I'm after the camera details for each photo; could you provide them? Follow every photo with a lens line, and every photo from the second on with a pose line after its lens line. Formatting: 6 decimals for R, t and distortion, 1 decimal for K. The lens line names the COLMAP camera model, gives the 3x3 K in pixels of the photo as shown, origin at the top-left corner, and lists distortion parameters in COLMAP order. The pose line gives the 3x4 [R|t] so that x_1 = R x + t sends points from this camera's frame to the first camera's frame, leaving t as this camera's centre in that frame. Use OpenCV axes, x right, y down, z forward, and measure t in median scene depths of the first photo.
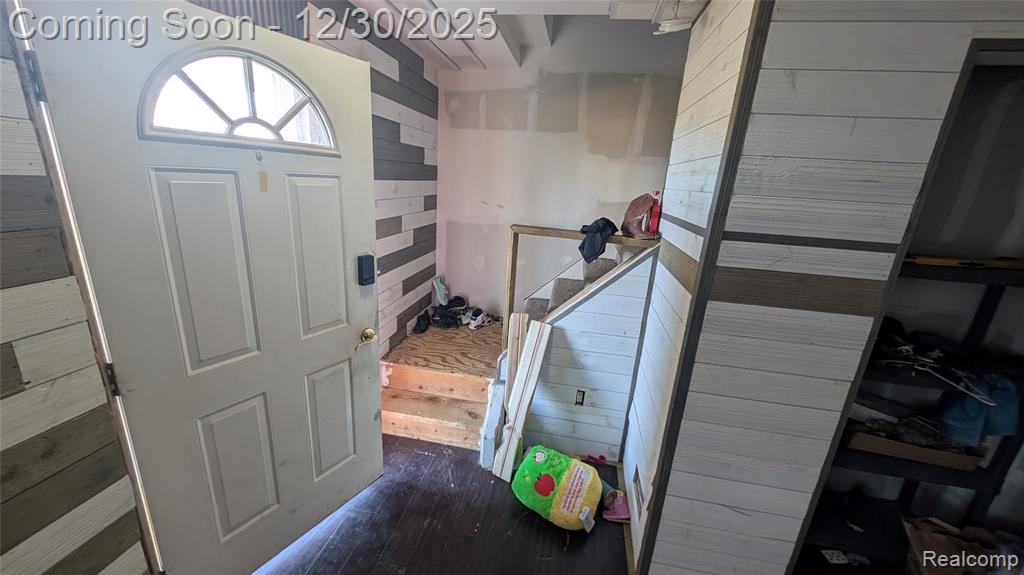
lens RADIAL K [[383.4, 0, 509.2], [0, 383.4, 289.3], [0, 0, 1]] dist [0.009784, -0.003153]
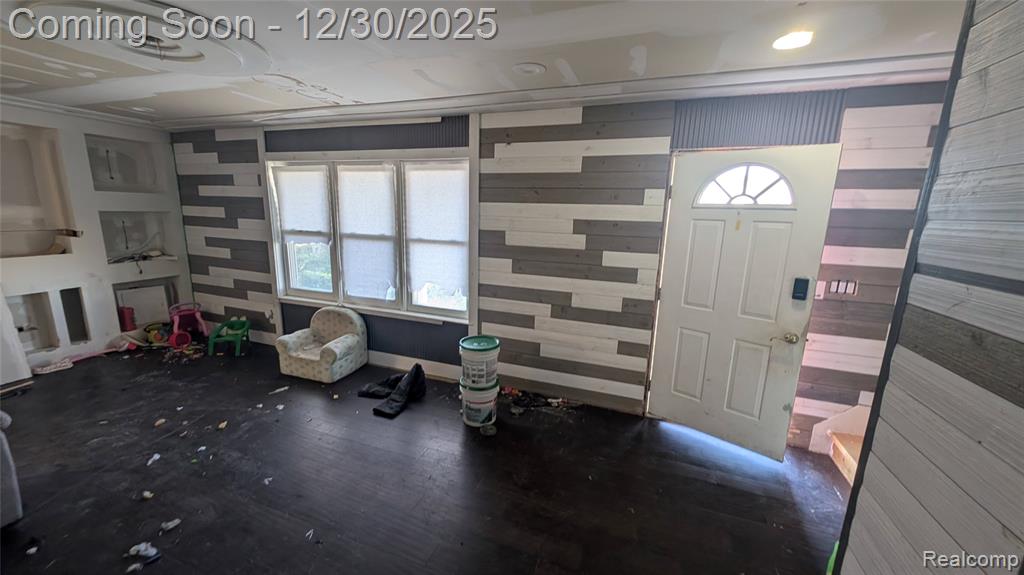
lens RADIAL K [[375.9, 0, 512.0], [0, 375.9, 287.5], [0, 0, 1]] dist [-0.008894, -0.000033]
pose [[-0.173632, 0.130629, -0.976109, 1.512725], [-0.305853, 0.934998, 0.179533, 0.025679], [0.936112, 0.329718, -0.122392, 0.277725]]
